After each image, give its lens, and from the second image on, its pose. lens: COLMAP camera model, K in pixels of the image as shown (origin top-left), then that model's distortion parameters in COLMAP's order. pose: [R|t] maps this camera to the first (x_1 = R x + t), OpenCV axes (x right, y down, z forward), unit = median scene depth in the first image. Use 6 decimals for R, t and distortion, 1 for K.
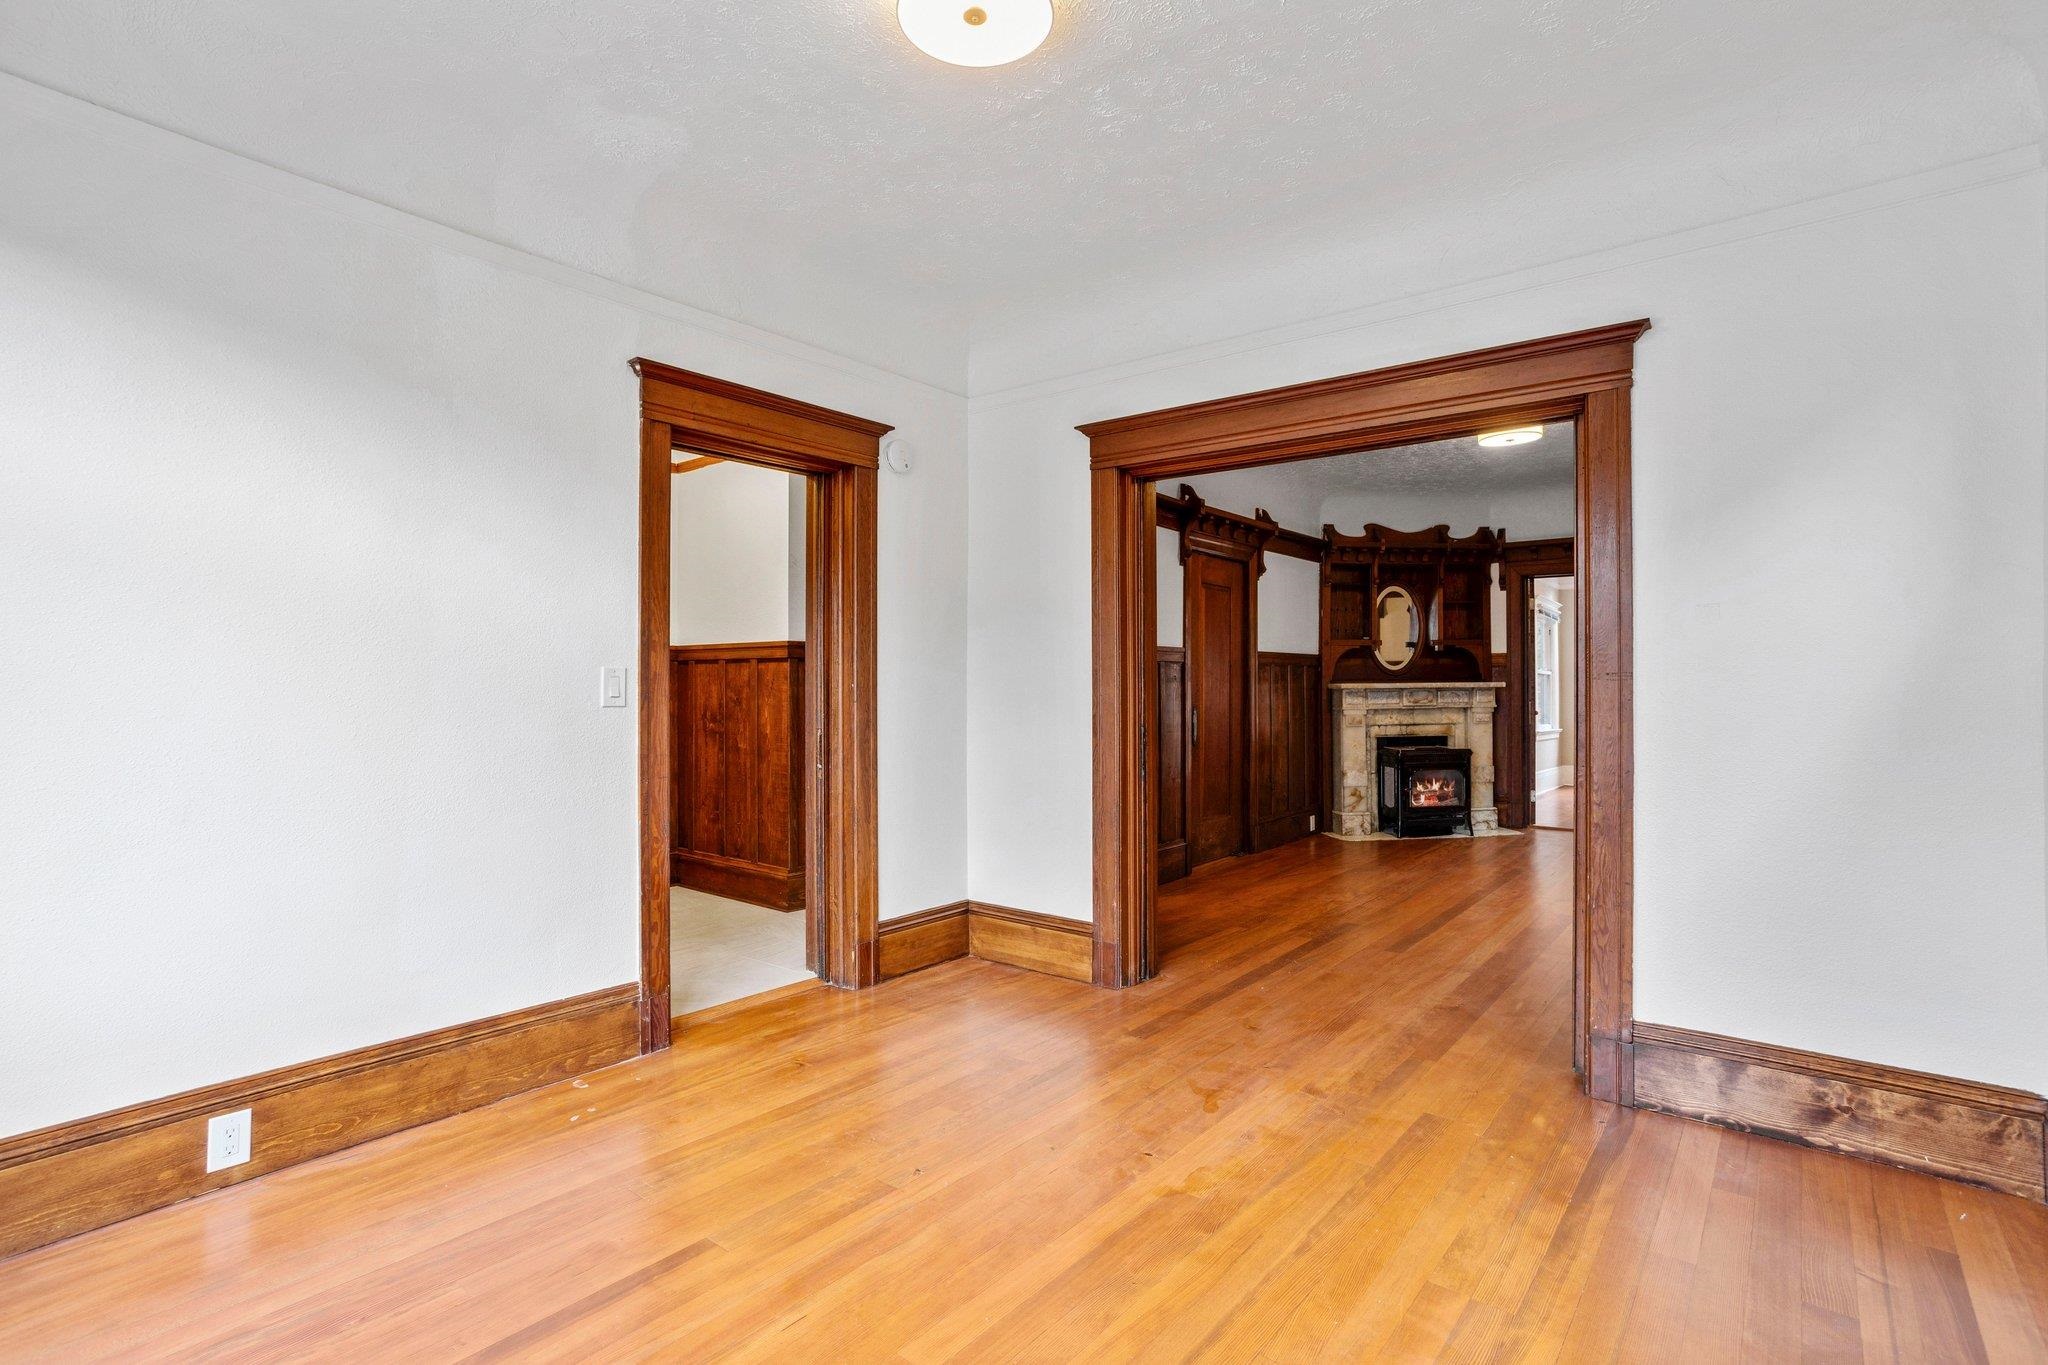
lens RADIAL K [[1002.0, 0, 1024.0], [0, 1002.0, 682.5], [0, 0, 1]] dist [-0.002790, 0.000595]
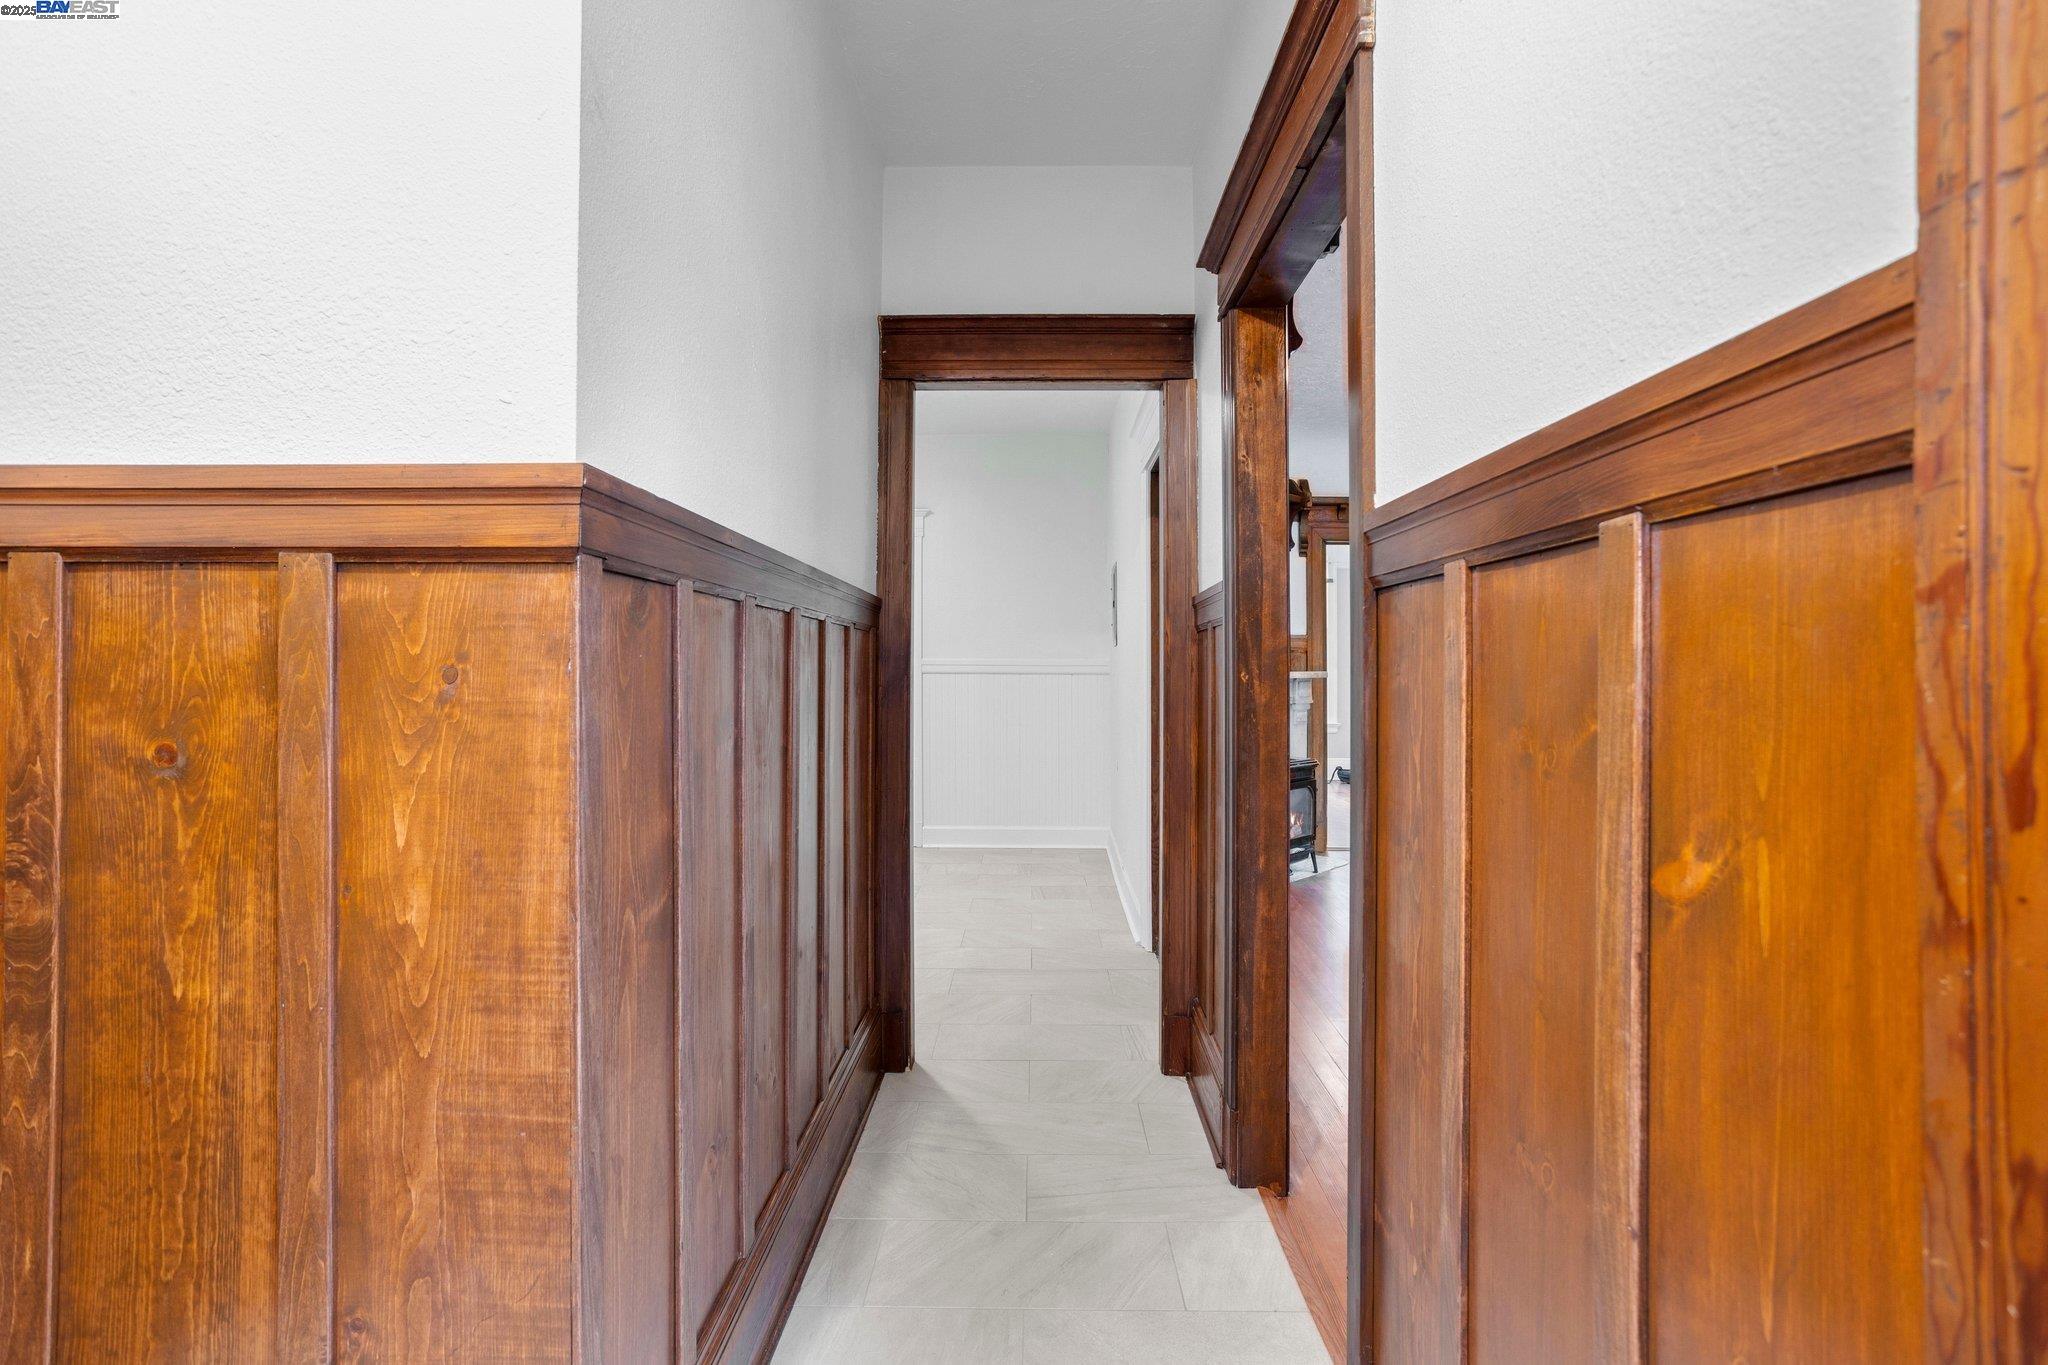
lens RADIAL K [[1002.0, 0, 1024.0], [0, 1002.0, 682.5], [0, 0, 1]] dist [-0.002790, 0.000595]
pose [[0.796864, -0.001346, 0.604158, -0.185577], [-0.008422, 0.999876, 0.013337, -0.000982], [-0.604101, -0.015716, 0.796753, 0.510419]]
